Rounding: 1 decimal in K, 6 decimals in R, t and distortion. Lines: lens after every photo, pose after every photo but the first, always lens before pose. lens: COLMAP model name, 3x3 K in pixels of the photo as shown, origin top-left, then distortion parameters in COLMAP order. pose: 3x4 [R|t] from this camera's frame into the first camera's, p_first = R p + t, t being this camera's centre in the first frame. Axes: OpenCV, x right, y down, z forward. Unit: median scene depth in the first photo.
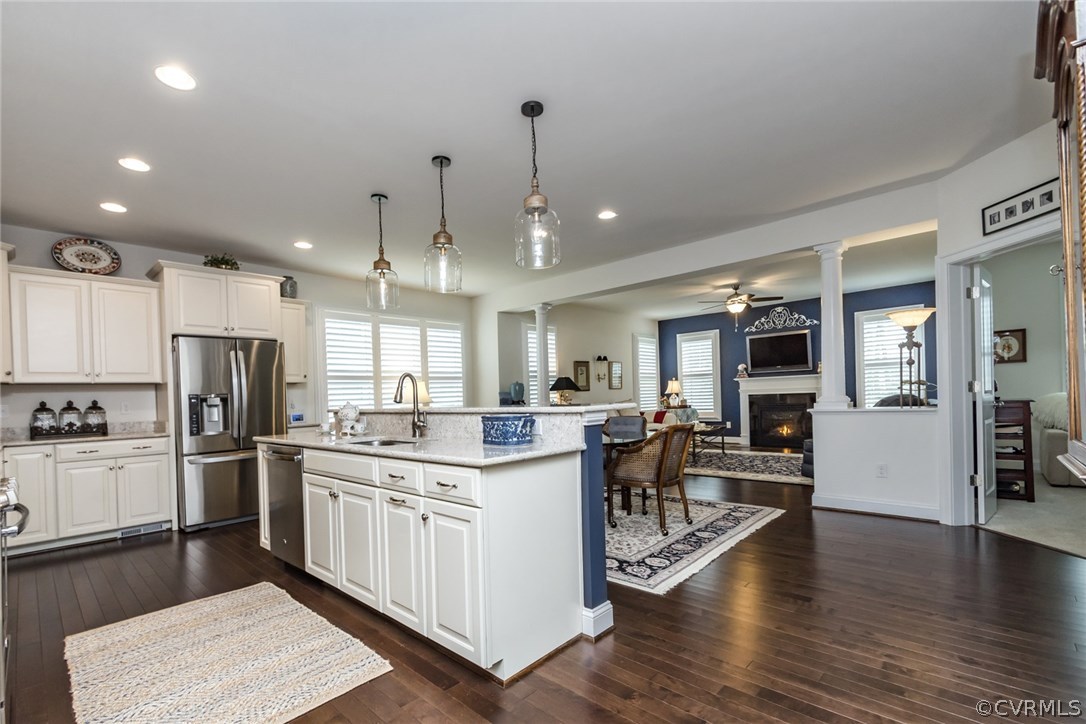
lens RADIAL K [[480.9, 0, 543.4], [0, 480.9, 397.4], [0, 0, 1]] dist [-0.000226, -0.000083]
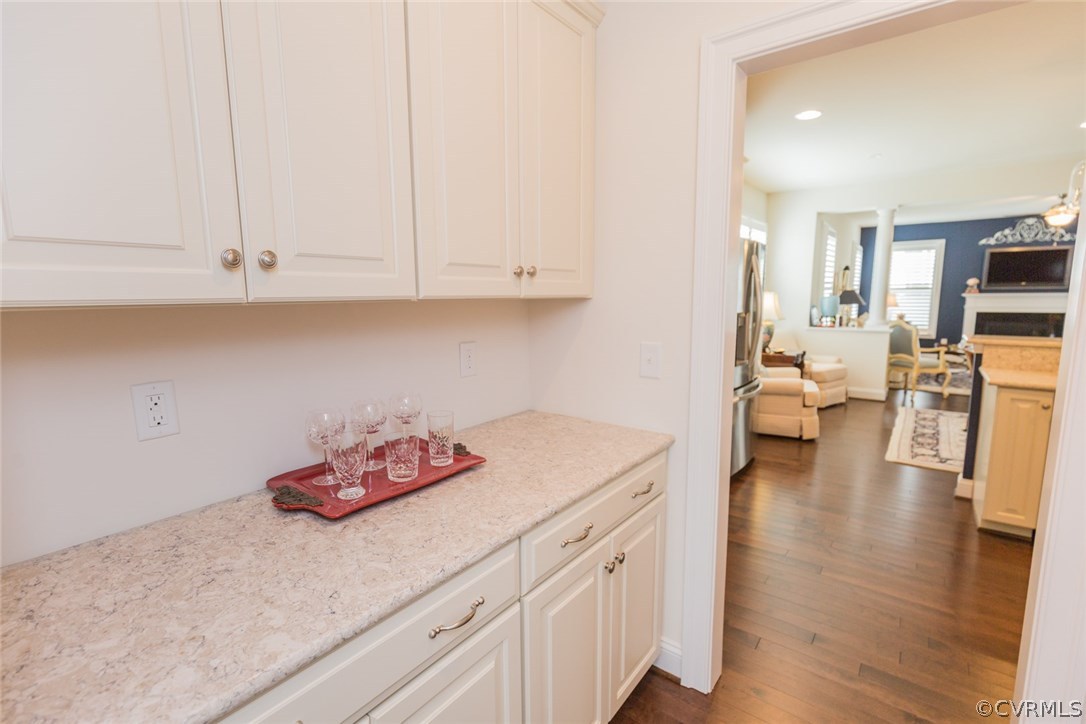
lens RADIAL K [[486.8, 0, 548.7], [0, 486.8, 363.1], [0, 0, 1]] dist [0.009970, -0.001065]
pose [[0.993946, 0.010093, 0.109405, -0.563793], [-0.024609, 0.990924, 0.132155, -0.012291], [-0.107078, -0.134047, 0.985173, 0.121802]]
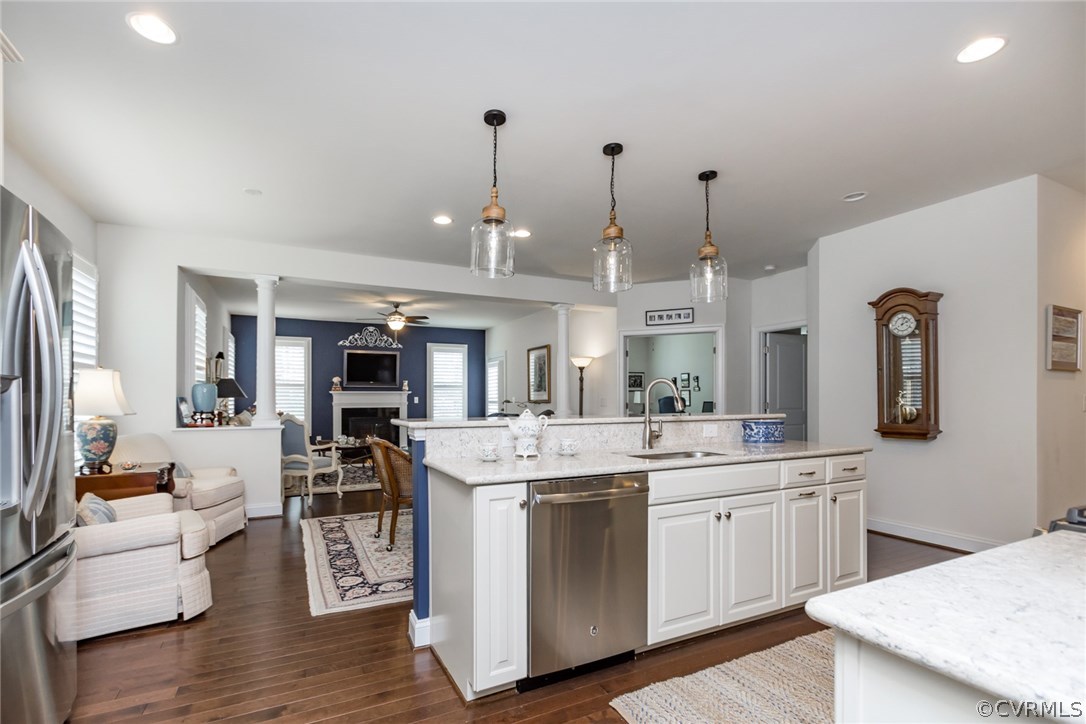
lens RADIAL K [[508.0, 0, 501.5], [0, 508.0, 393.7], [0, 0, 1]] dist [-0.000788, -0.000195]
pose [[0.392787, 0.038462, 0.918825, -0.447567], [-0.005744, 0.999208, -0.039372, 0.005126], [-0.919611, 0.010187, 0.392697, 0.294731]]
